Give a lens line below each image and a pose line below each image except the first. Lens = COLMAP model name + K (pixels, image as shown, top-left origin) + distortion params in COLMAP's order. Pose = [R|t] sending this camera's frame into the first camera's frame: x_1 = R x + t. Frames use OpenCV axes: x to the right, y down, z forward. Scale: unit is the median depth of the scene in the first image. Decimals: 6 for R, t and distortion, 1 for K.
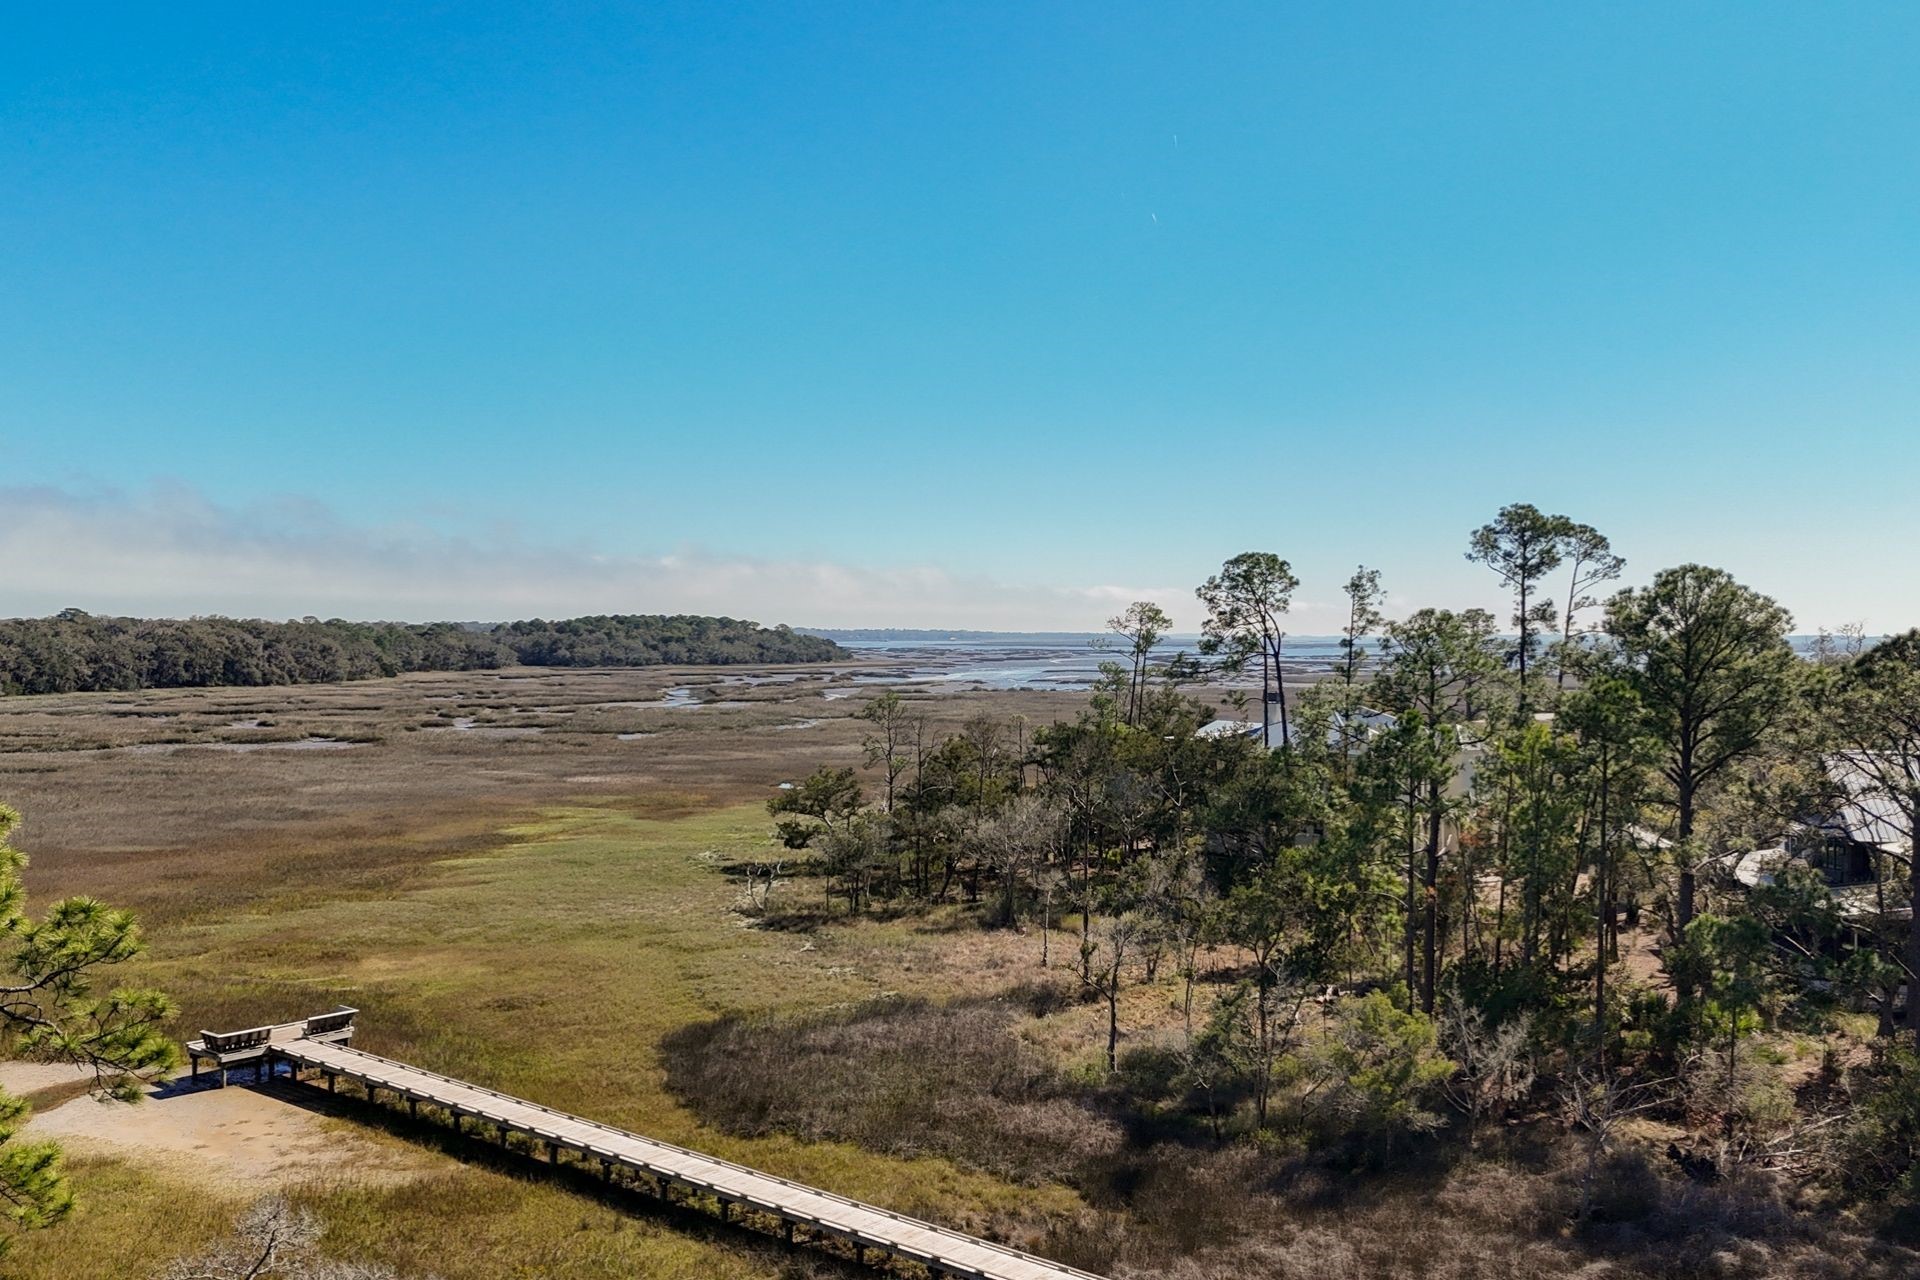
lens RADIAL K [[1649.9, 0, 968.8], [0, 1649.9, 646.3], [0, 0, 1]] dist [0.111428, -0.172237]
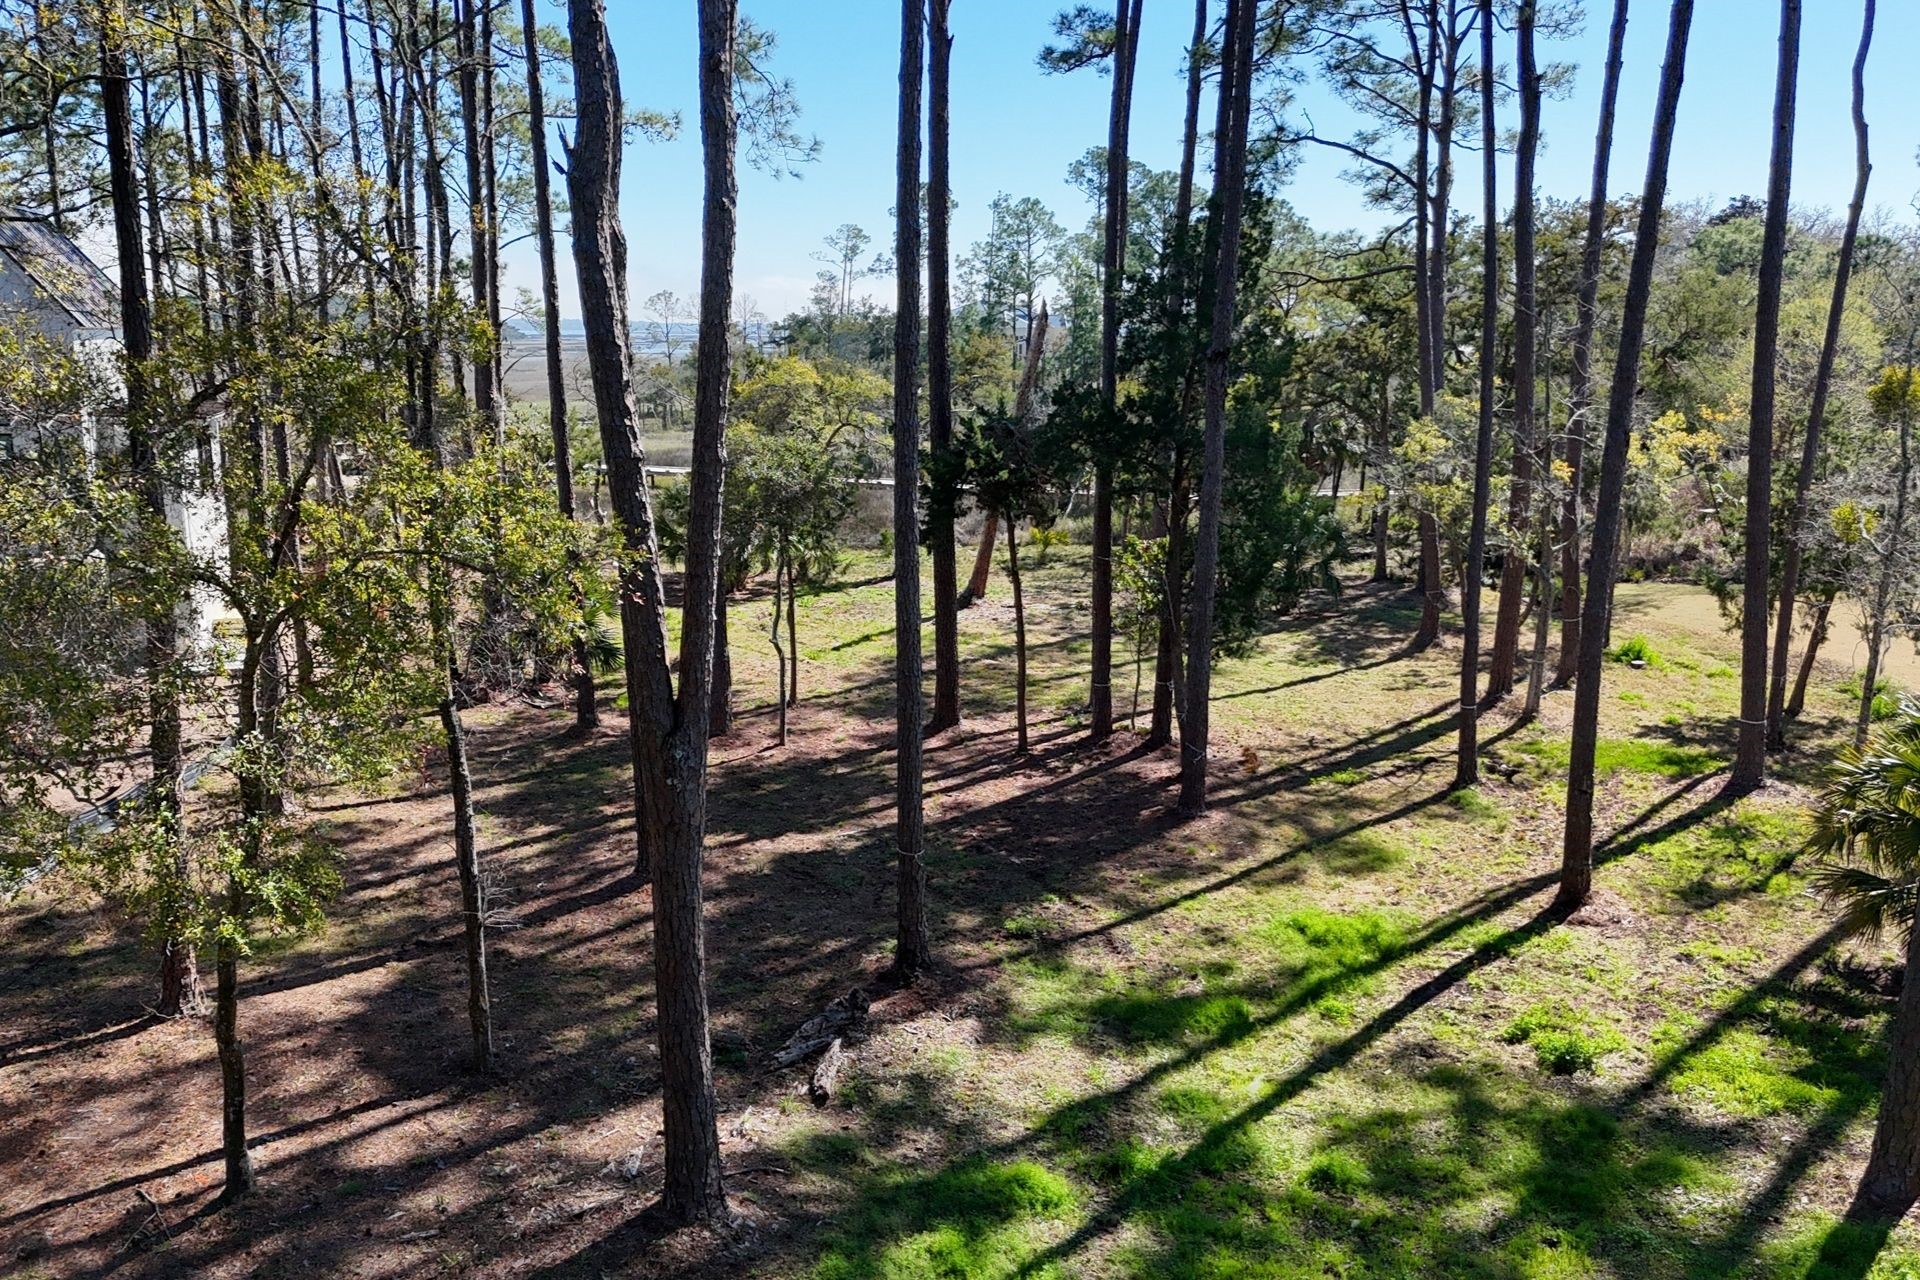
lens RADIAL K [[1649.9, 0, 968.8], [0, 1649.9, 646.3], [0, 0, 1]] dist [0.111428, -0.172237]
pose [[0.980754, -0.040343, 0.191034, -0.018859], [0.005113, 0.983391, 0.181425, 0.017120], [-0.195181, -0.176957, 0.964671, -0.104890]]
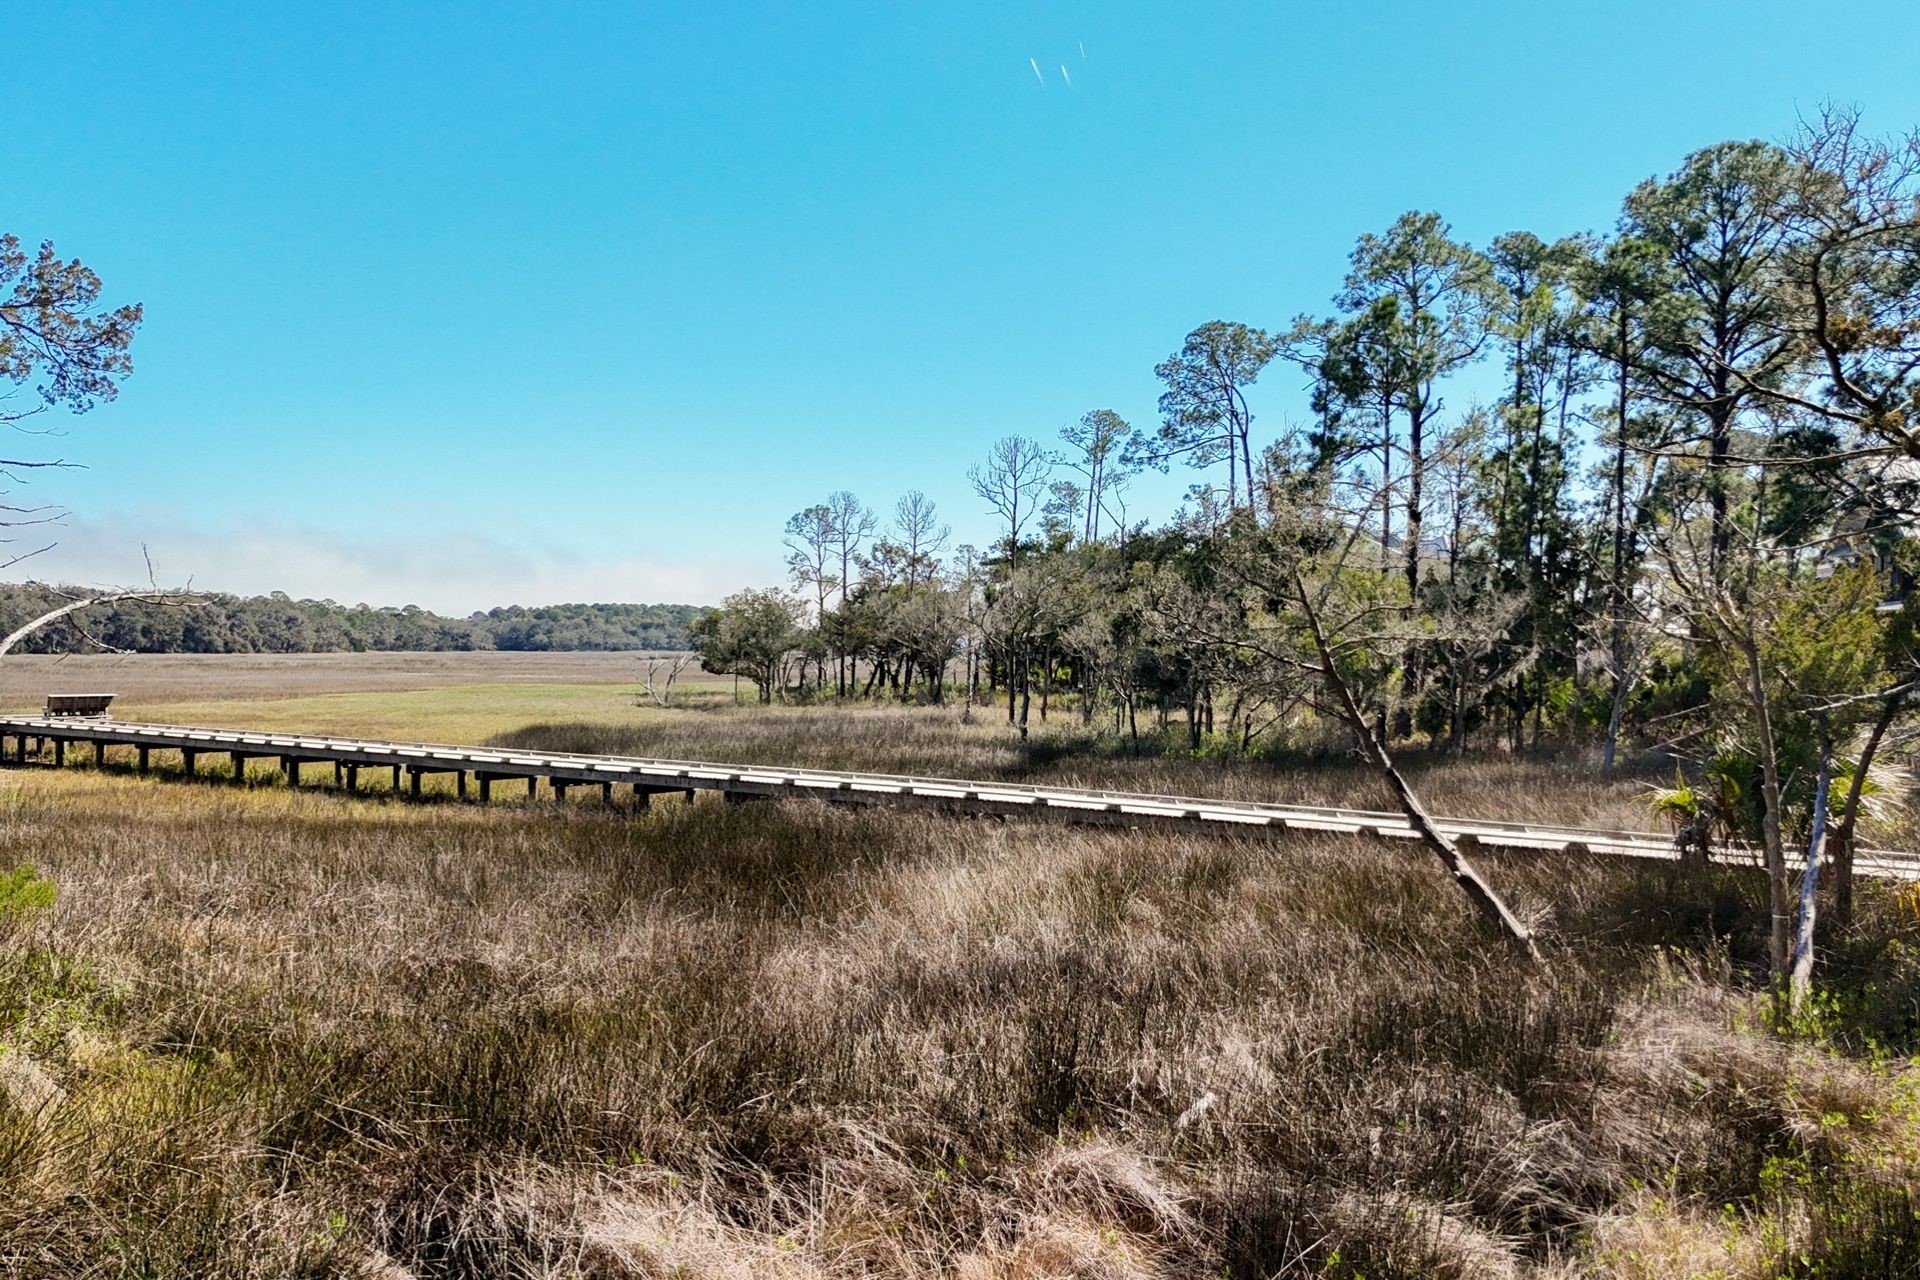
lens RADIAL K [[1646.0, 0, 960.0], [0, 1646.0, 640.0], [0, 0, 1]] dist [0.128484, -0.169454]
pose [[0.999999, 0.001435, 0.000705, 0.006955], [-0.001426, 0.999928, -0.011892, 0.027762], [-0.000722, 0.011891, 0.999929, 0.022999]]
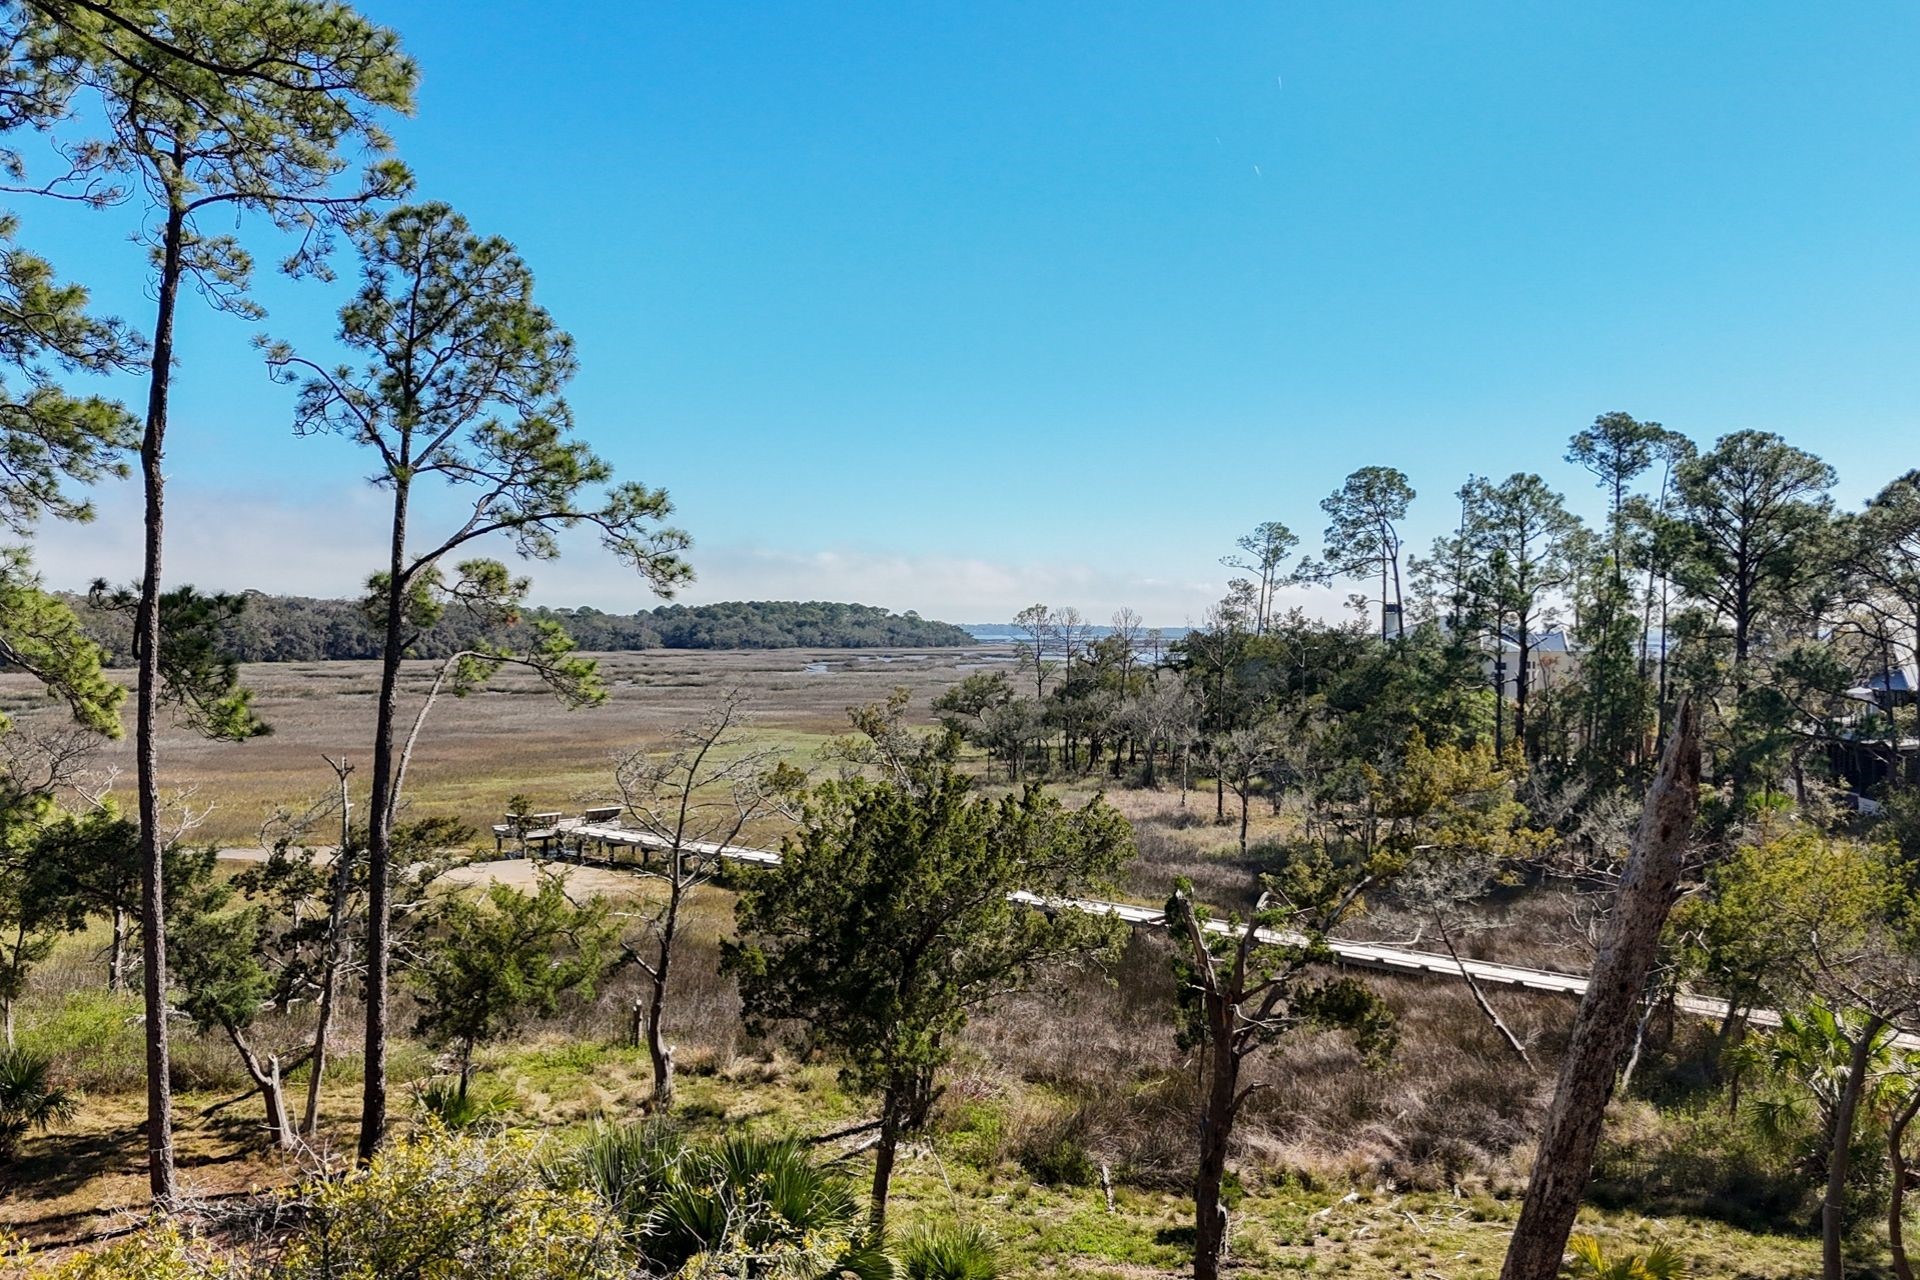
lens RADIAL K [[1649.9, 0, 968.8], [0, 1649.9, 646.3], [0, 0, 1]] dist [0.111428, -0.172237]
pose [[0.997202, 0.003279, -0.074676, -0.003042], [-0.003160, 0.999994, 0.001707, 0.013596], [0.074681, -0.001466, 0.997206, -0.027611]]
